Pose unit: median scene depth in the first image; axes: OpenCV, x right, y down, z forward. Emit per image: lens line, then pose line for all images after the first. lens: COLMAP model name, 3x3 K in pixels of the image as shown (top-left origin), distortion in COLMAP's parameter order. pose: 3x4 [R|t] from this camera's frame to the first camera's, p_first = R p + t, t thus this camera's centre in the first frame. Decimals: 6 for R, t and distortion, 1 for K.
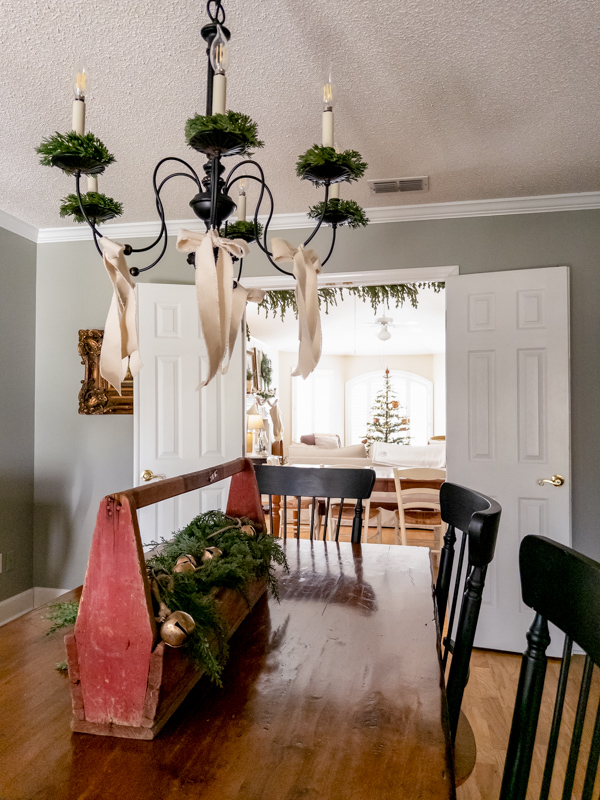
lens RADIAL K [[579.2, 0, 300.0], [0, 579.2, 400.0], [0, 0, 1]] dist [0.004797, 0.003727]
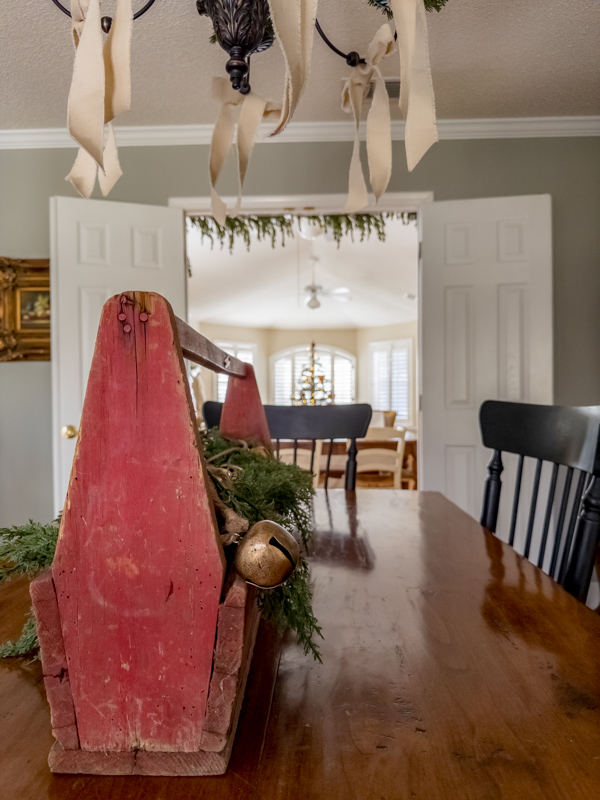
lens RADIAL K [[580.3, 0, 300.0], [0, 580.3, 400.0], [0, 0, 1]] dist [0.008076, -0.011107]
pose [[0.987504, -0.007596, 0.157409, -0.134500], [0.004159, 0.999746, 0.022153, 0.126982], [-0.157537, -0.021221, 0.987285, 0.253276]]
